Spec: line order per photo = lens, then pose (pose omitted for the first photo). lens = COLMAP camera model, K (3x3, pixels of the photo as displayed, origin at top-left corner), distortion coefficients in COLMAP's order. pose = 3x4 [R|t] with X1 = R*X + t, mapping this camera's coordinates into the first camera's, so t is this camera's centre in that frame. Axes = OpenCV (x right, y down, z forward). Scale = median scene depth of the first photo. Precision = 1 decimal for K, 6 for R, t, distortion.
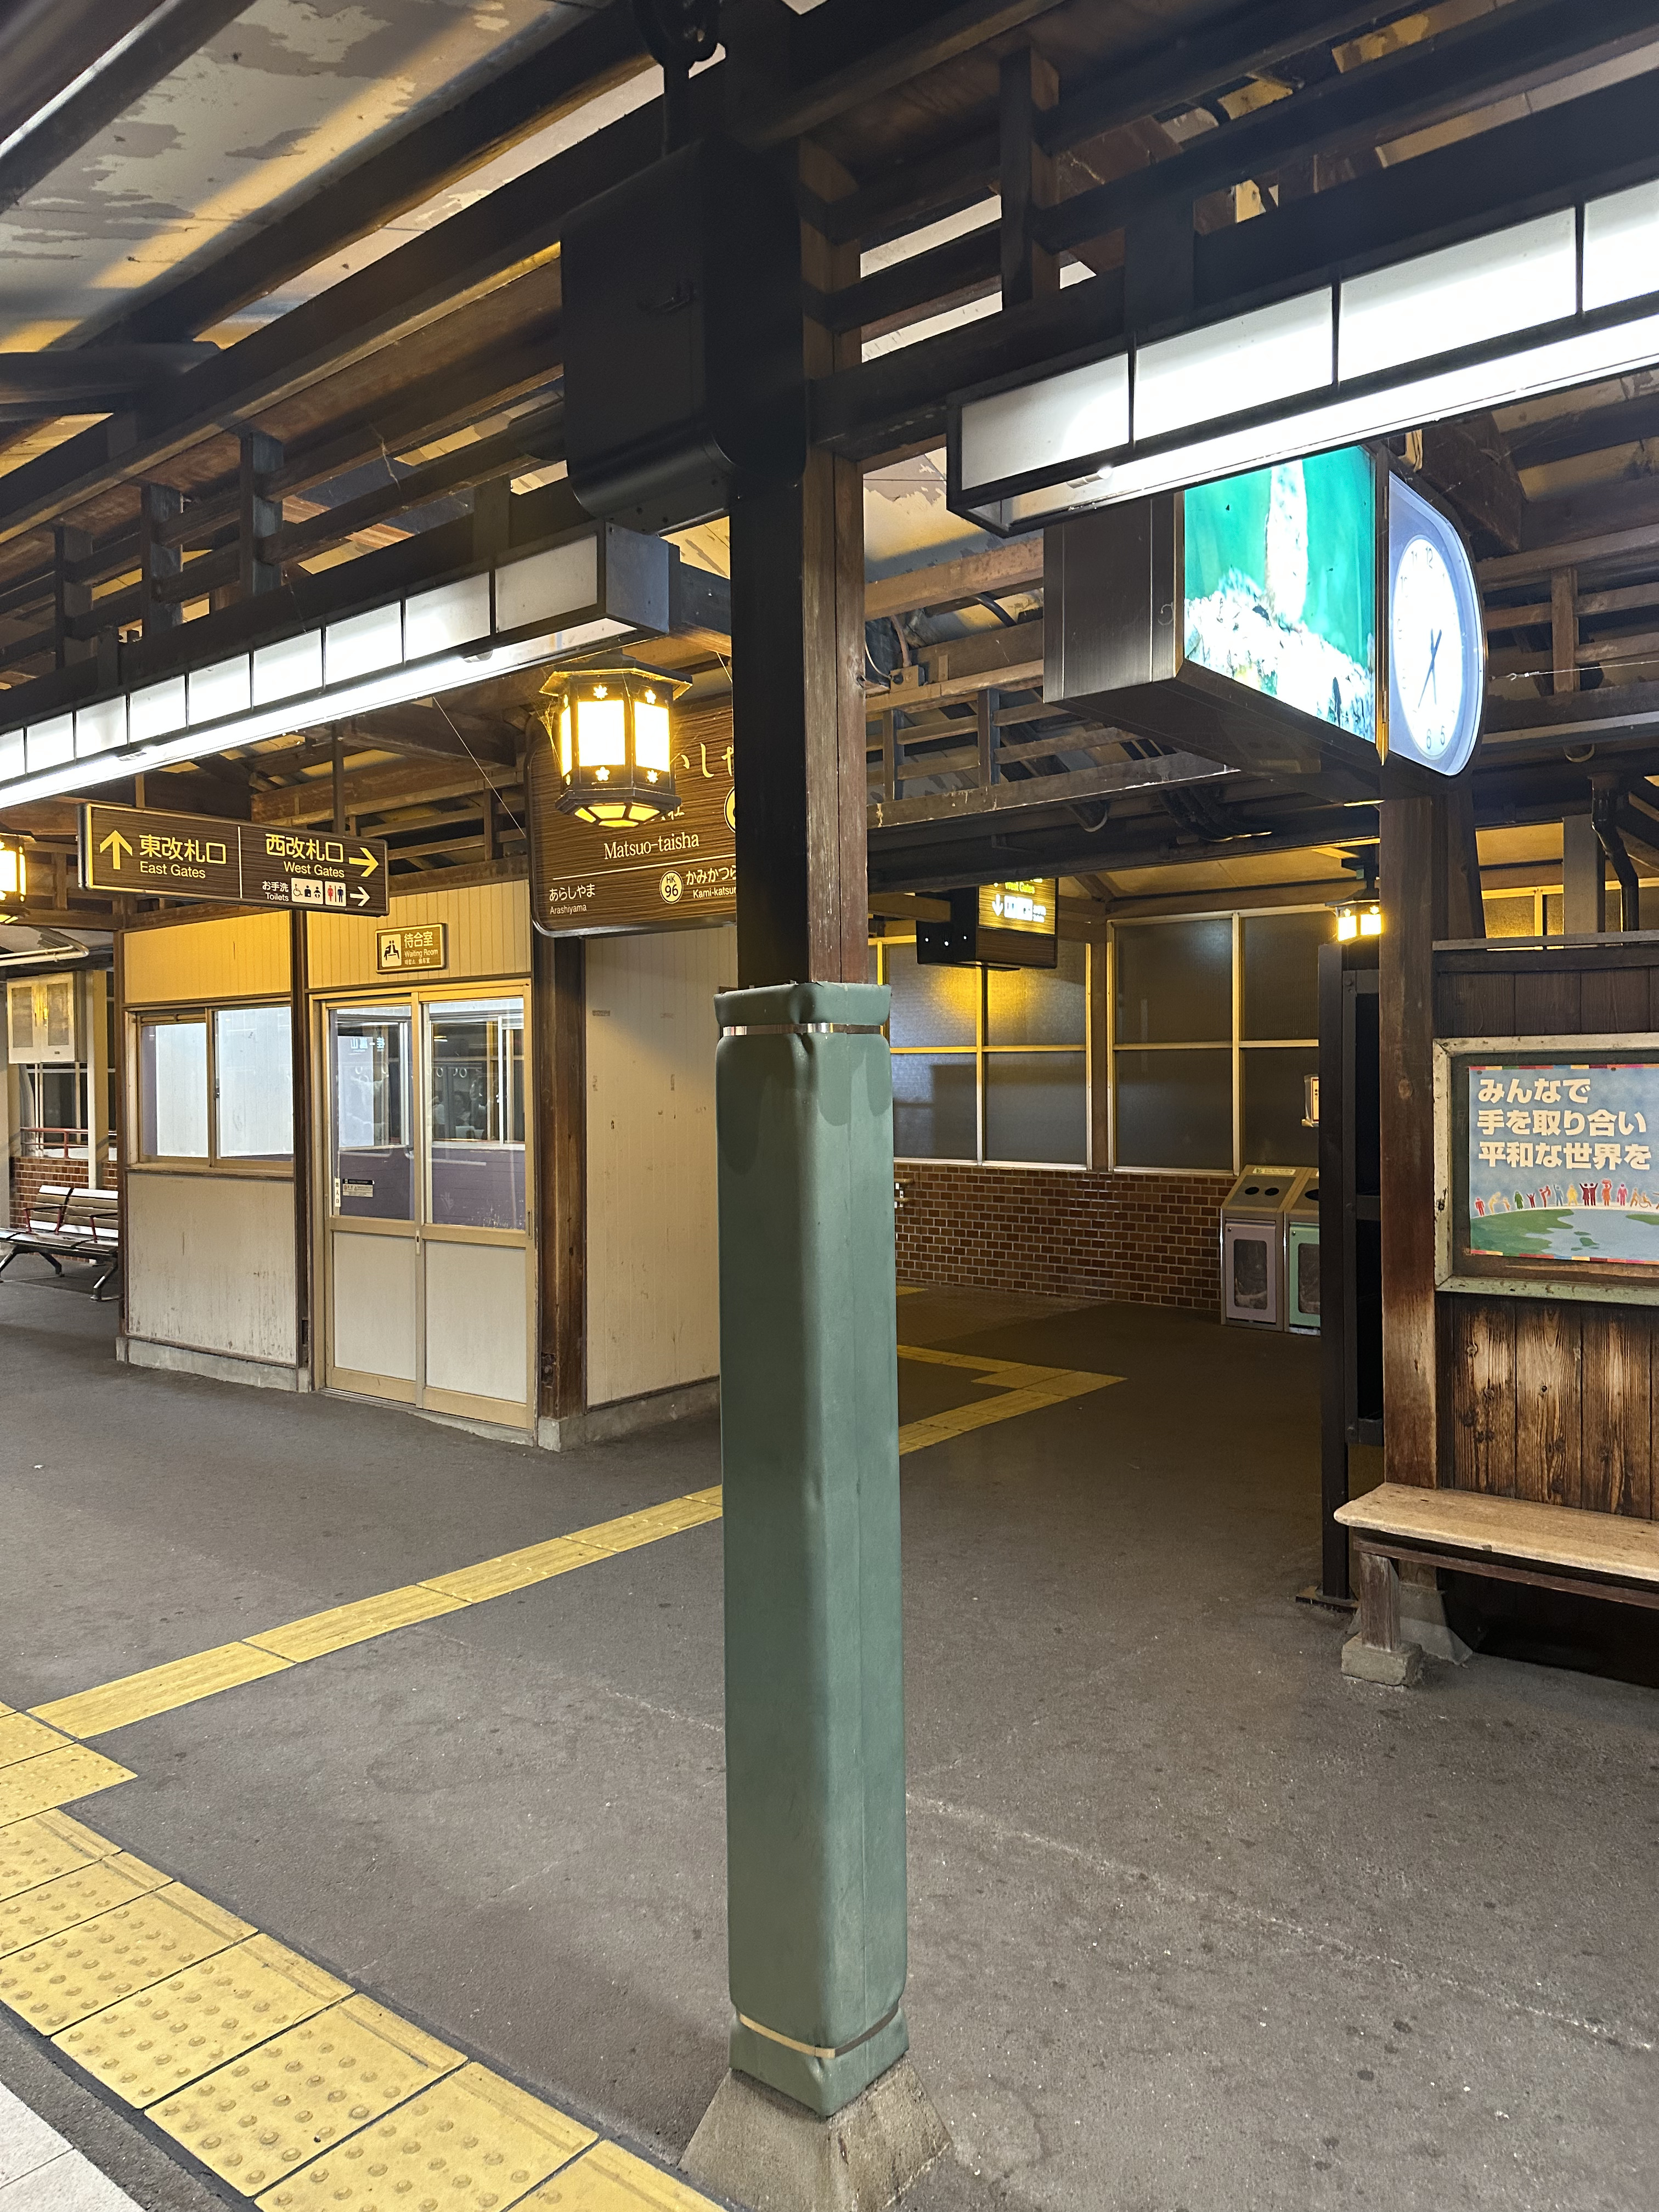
lens RADIAL K [[1550.8, 0, 825.9], [0, 1550.8, 1106.6], [0, 0, 1]] dist [0.017753, 0.000468]
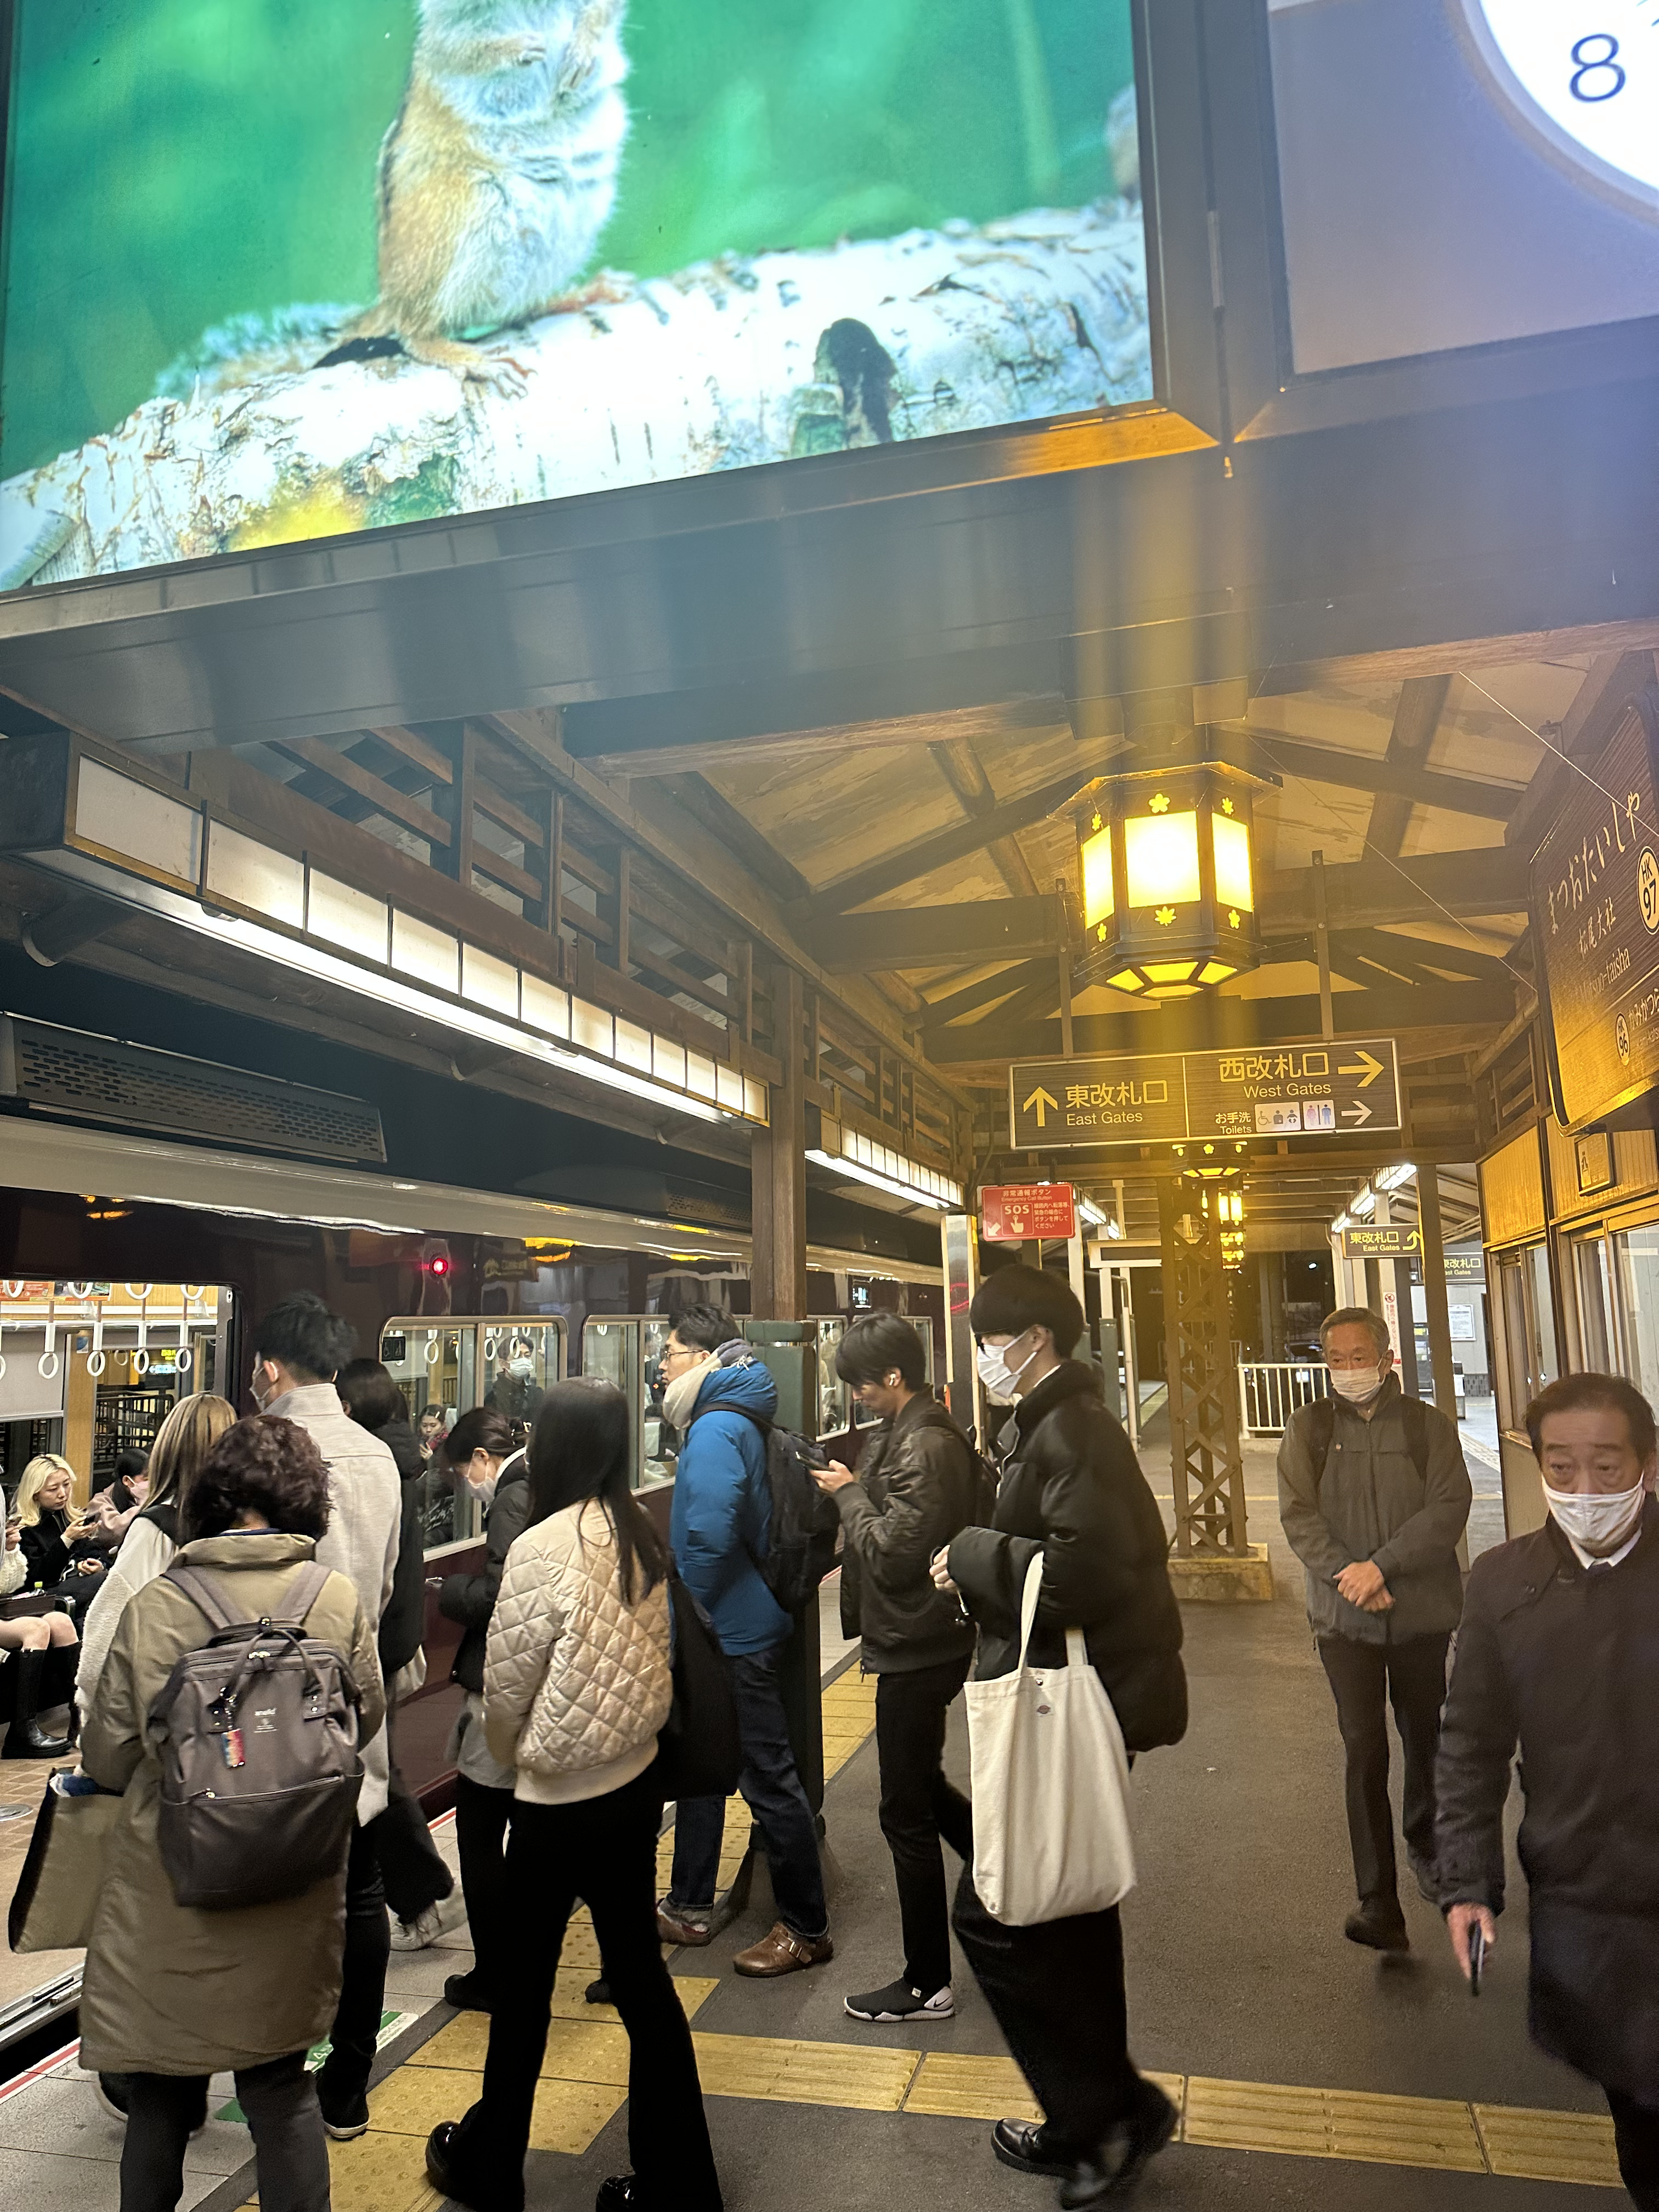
lens RADIAL K [[1550.8, 0, 829.6], [0, 1550.8, 1097.4], [0, 0, 1]] dist [0.017753, 0.000468]
pose [[0.403153, -0.134267, -0.905229, 0.346797], [0.000597, 0.989217, -0.146459, -0.030240], [0.915132, 0.058505, 0.398886, 0.488853]]
